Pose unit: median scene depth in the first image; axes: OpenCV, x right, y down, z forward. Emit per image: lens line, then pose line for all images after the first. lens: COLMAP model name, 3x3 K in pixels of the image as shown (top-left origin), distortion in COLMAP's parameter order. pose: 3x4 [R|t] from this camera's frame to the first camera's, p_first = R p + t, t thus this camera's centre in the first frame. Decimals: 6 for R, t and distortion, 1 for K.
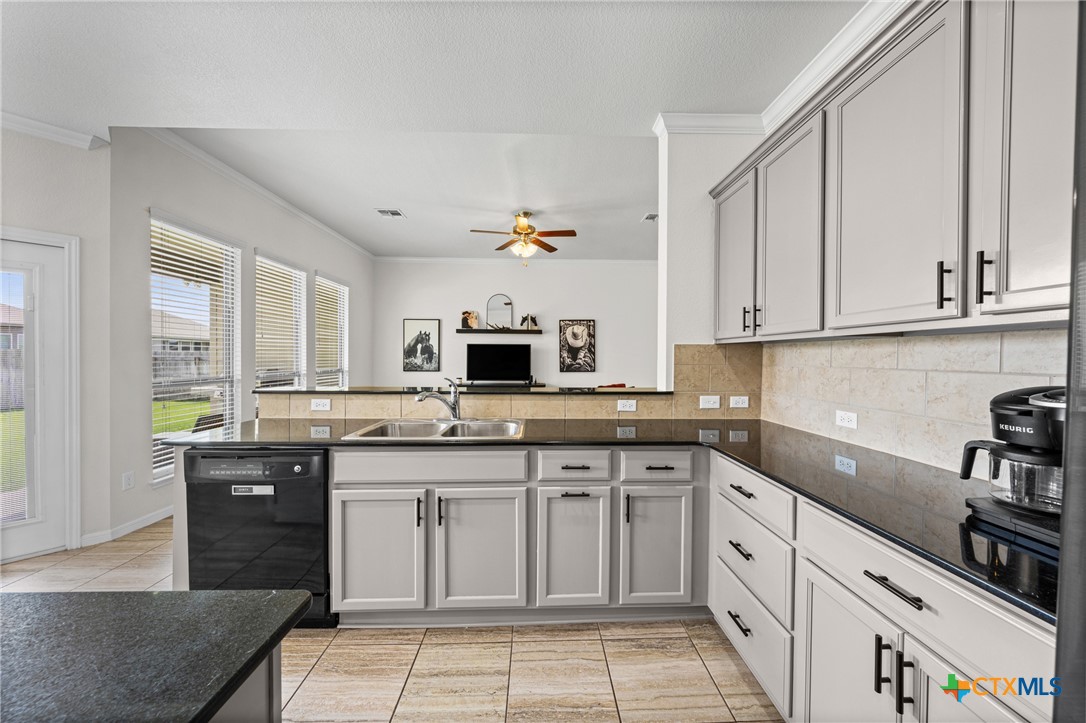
lens RADIAL K [[375.3, 0, 546.2], [0, 375.3, 361.6], [0, 0, 1]] dist [-0.001152, 0.000076]
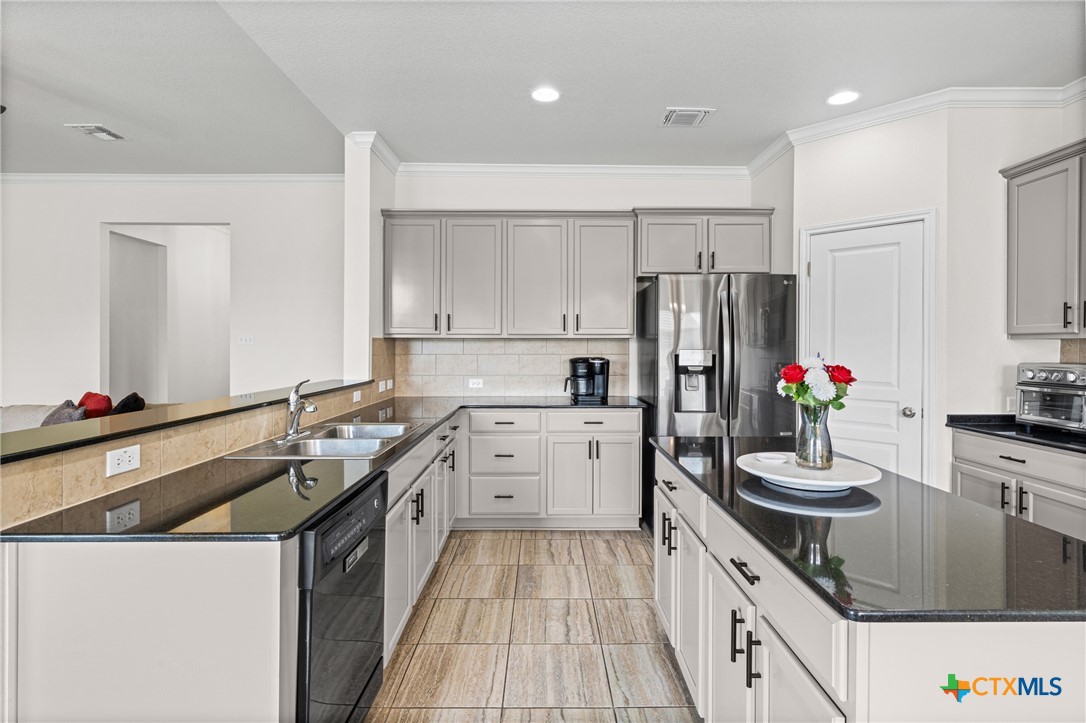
lens RADIAL K [[521.2, 0, 544.5], [0, 521.2, 352.2], [0, 0, 1]] dist [-0.002057, 0.000516]
pose [[0.026479, -0.018170, 0.999484, -1.689347], [0.012635, 0.999761, 0.017841, -0.033082], [-0.999570, 0.012156, 0.026702, 0.626251]]
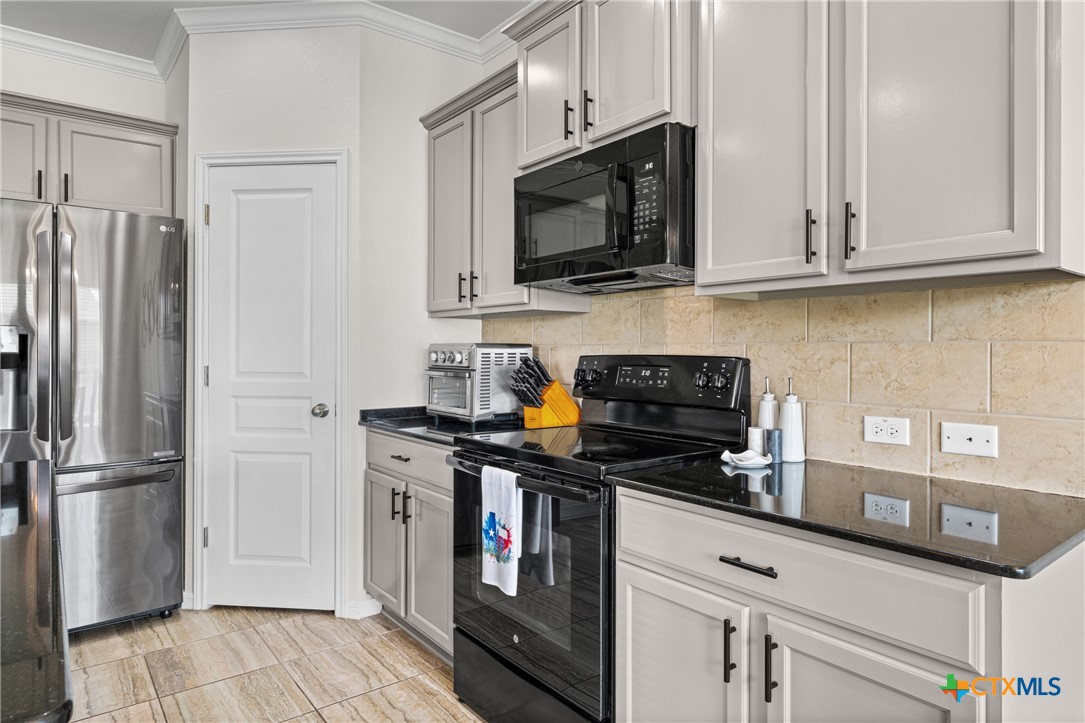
lens RADIAL K [[644.2, 0, 545.6], [0, 644.2, 356.3], [0, 0, 1]] dist [-0.004847, 0.001831]
pose [[-0.592139, -0.014571, 0.805704, -1.586716], [0.006339, 0.999721, 0.022738, 0.044520], [-0.805811, 0.018572, -0.591882, -0.055544]]
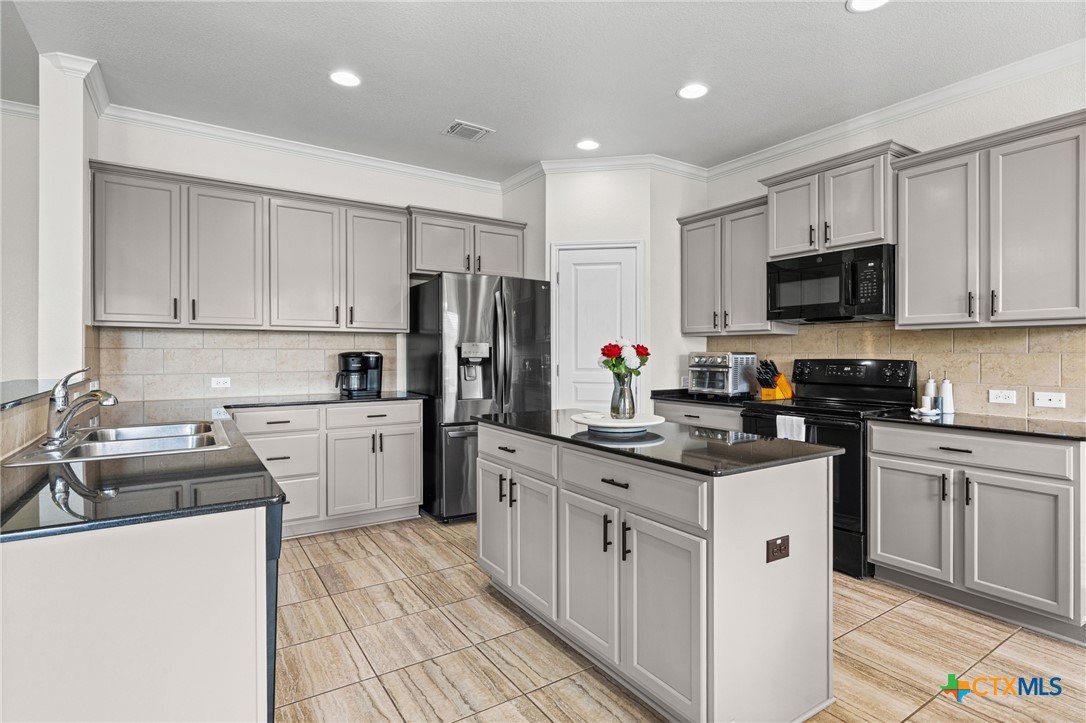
lens RADIAL K [[549.4, 0, 543.3], [0, 549.4, 358.0], [0, 0, 1]] dist [-0.001585, -0.000379]
pose [[-0.521765, -0.014630, 0.852964, -1.817476], [0.006531, 0.999755, 0.021143, 0.017302], [-0.853064, 0.016602, -0.521542, 1.072755]]
